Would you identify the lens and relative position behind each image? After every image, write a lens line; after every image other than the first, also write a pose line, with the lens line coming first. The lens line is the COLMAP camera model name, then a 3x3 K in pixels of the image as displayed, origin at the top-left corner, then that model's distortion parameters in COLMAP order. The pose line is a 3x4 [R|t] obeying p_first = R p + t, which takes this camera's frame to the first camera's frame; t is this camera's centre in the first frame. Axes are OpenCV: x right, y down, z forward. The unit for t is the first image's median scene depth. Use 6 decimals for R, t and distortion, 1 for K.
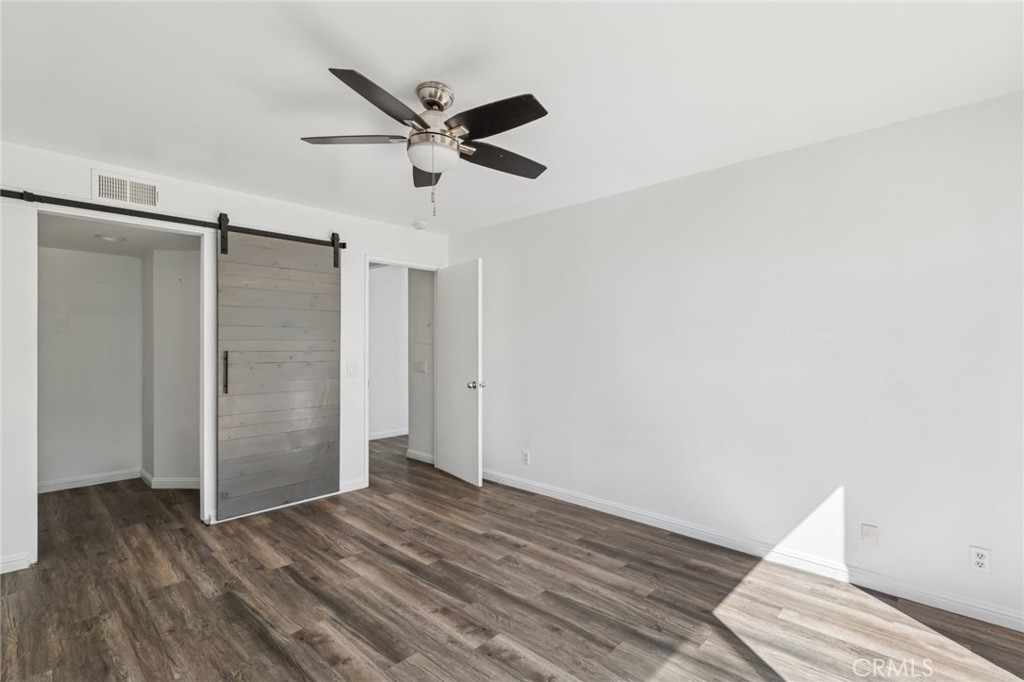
lens RADIAL K [[479.8, 0, 512.0], [0, 479.8, 341.0], [0, 0, 1]] dist [-0.001769, -0.000044]
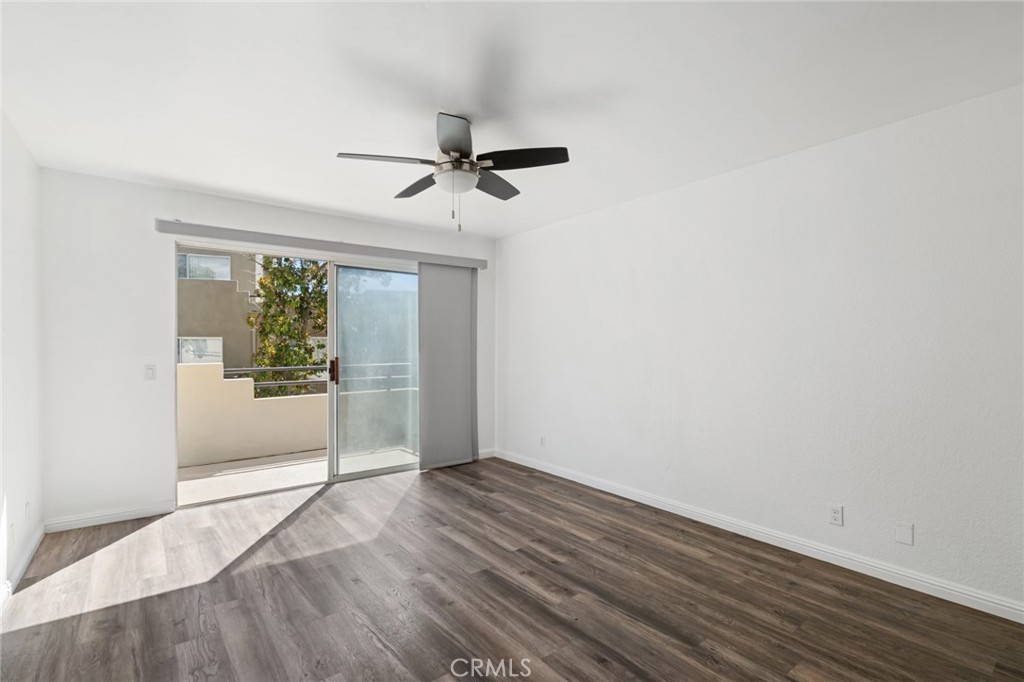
lens RADIAL K [[479.8, 0, 512.0], [0, 479.8, 341.0], [0, 0, 1]] dist [-0.001769, -0.000044]
pose [[-0.988764, -0.001333, 0.149478, -0.436033], [-0.003244, 0.999916, -0.012541, 0.023509], [-0.149449, -0.012885, -0.988686, 1.981672]]
